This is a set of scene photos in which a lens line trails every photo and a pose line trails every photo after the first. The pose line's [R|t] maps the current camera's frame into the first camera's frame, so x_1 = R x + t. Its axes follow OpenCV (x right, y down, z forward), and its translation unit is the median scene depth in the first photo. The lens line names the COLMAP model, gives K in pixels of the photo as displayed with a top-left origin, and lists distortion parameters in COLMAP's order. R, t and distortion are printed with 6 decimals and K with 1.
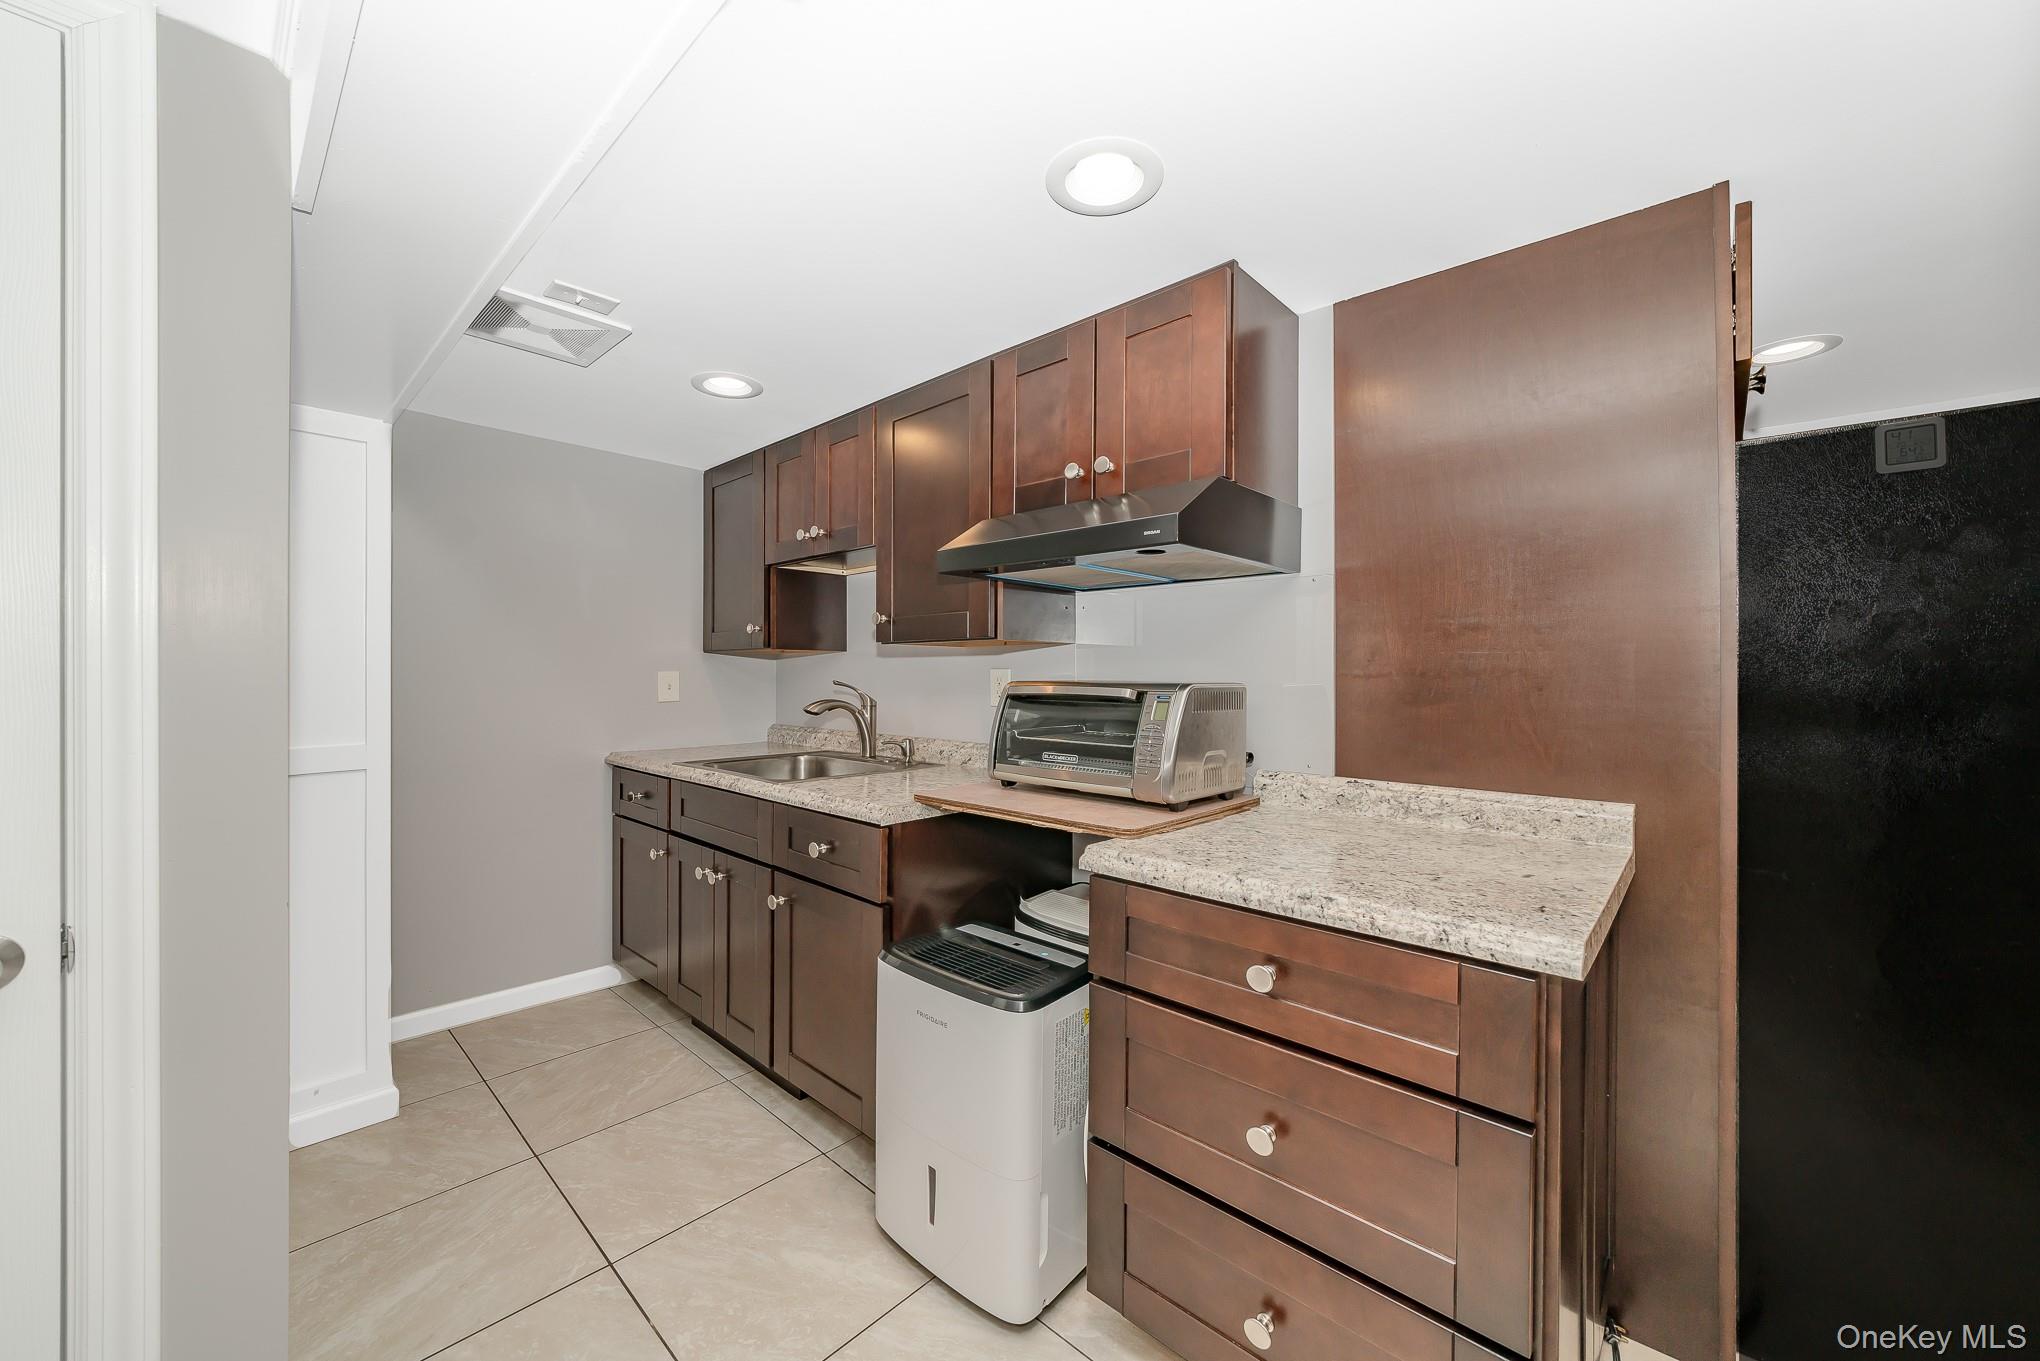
lens RADIAL K [[757.8, 0, 1010.7], [0, 757.8, 664.0], [0, 0, 1]] dist [-0.001817, -0.000369]
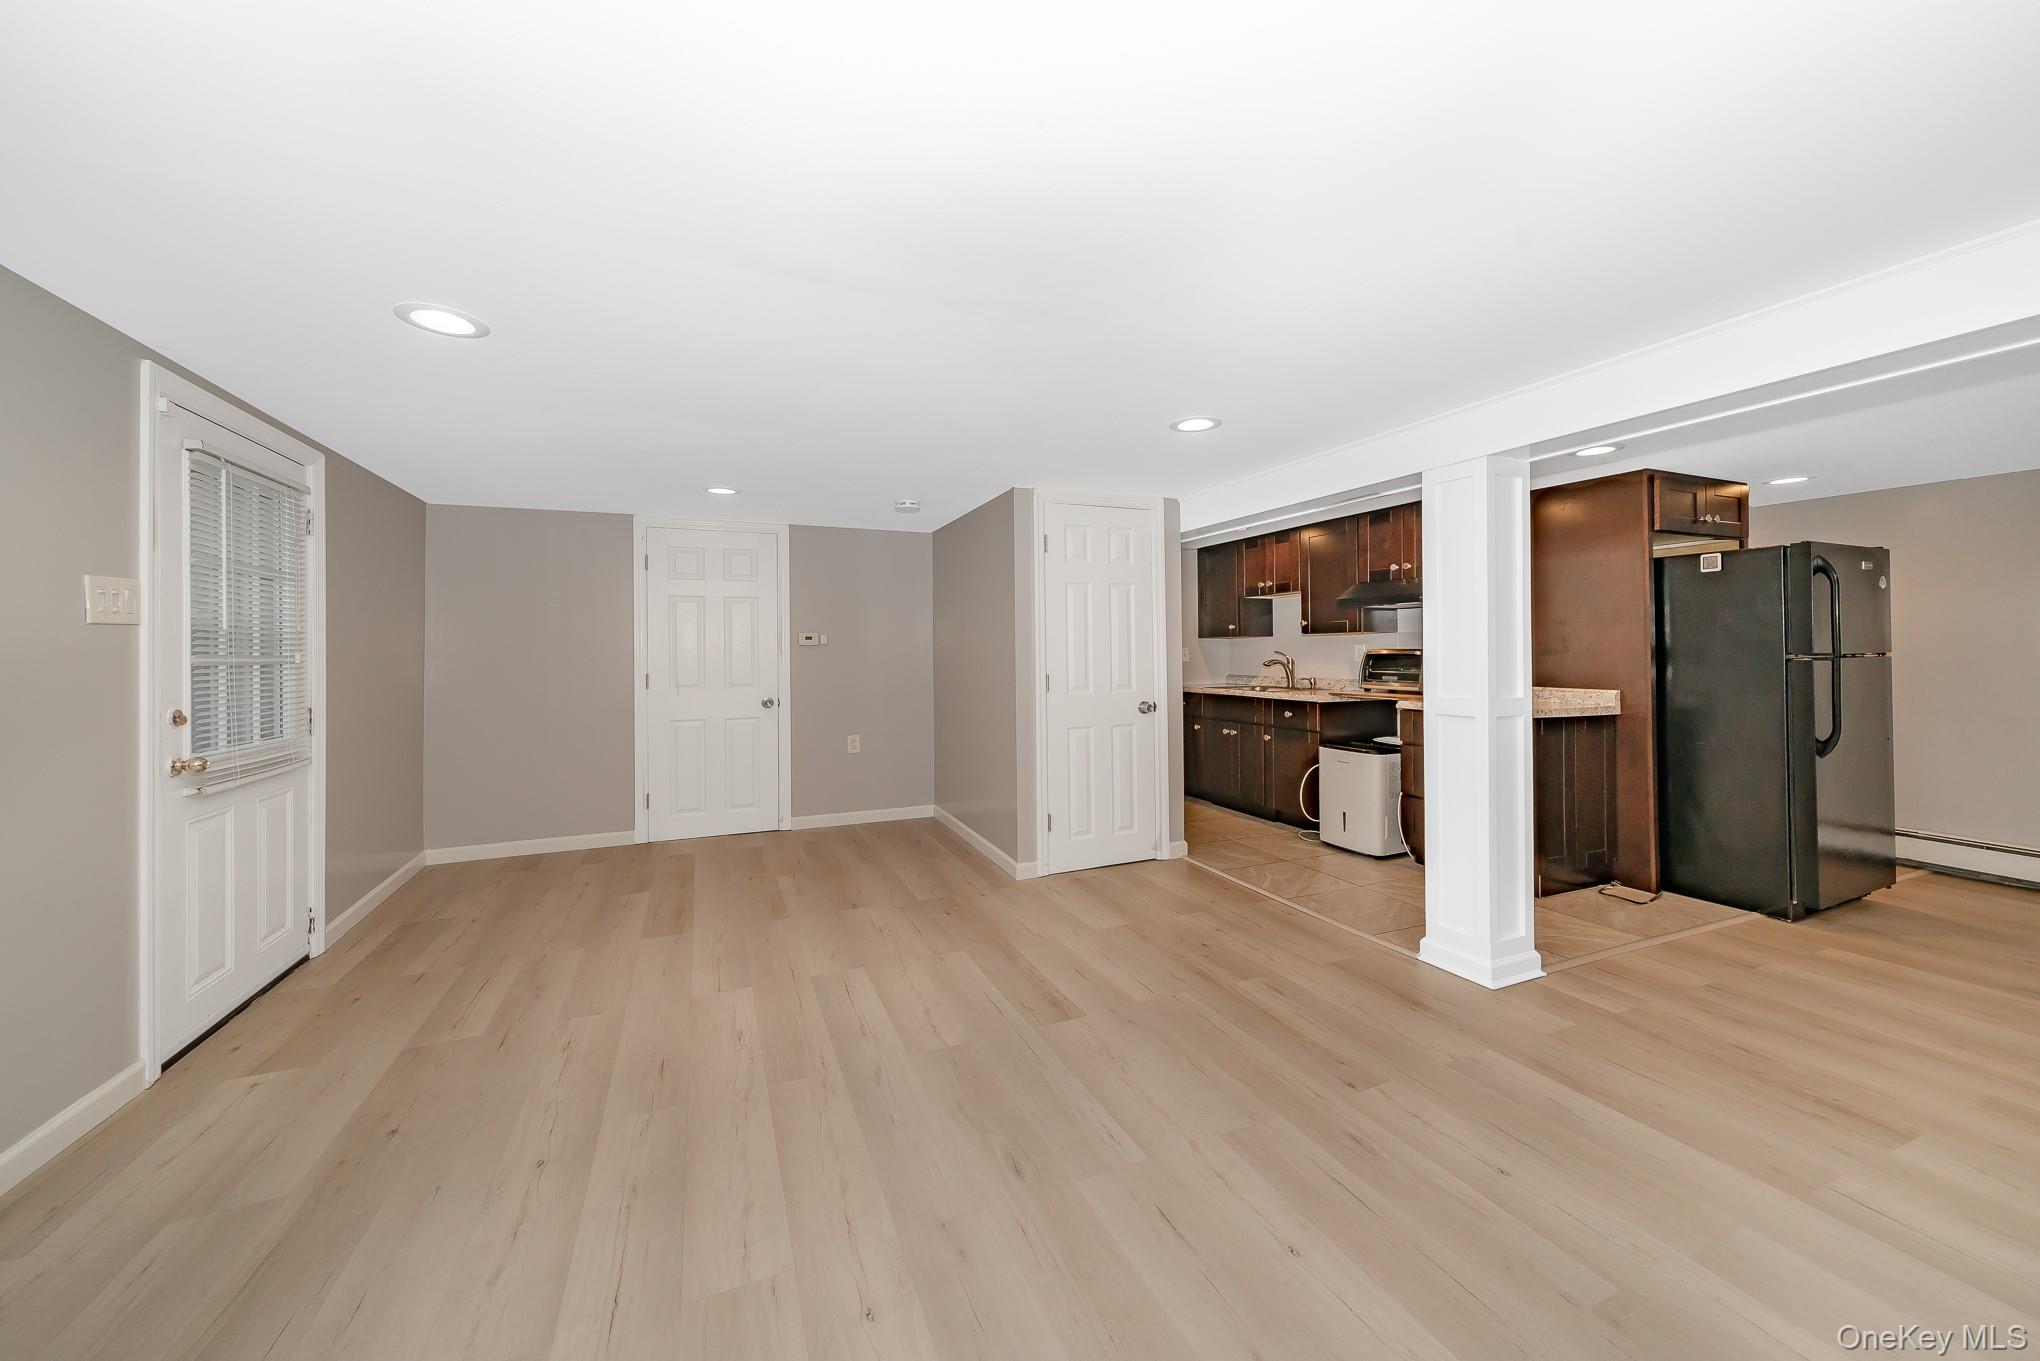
lens RADIAL K [[716.3, 0, 1028.9], [0, 716.3, 642.3], [0, 0, 1]] dist [0.001475, 0.000056]
pose [[0.916160, -0.014566, -0.400547, -0.064782], [0.014117, 0.999892, -0.004073, -0.003435], [0.400564, -0.001923, 0.916267, -1.352838]]
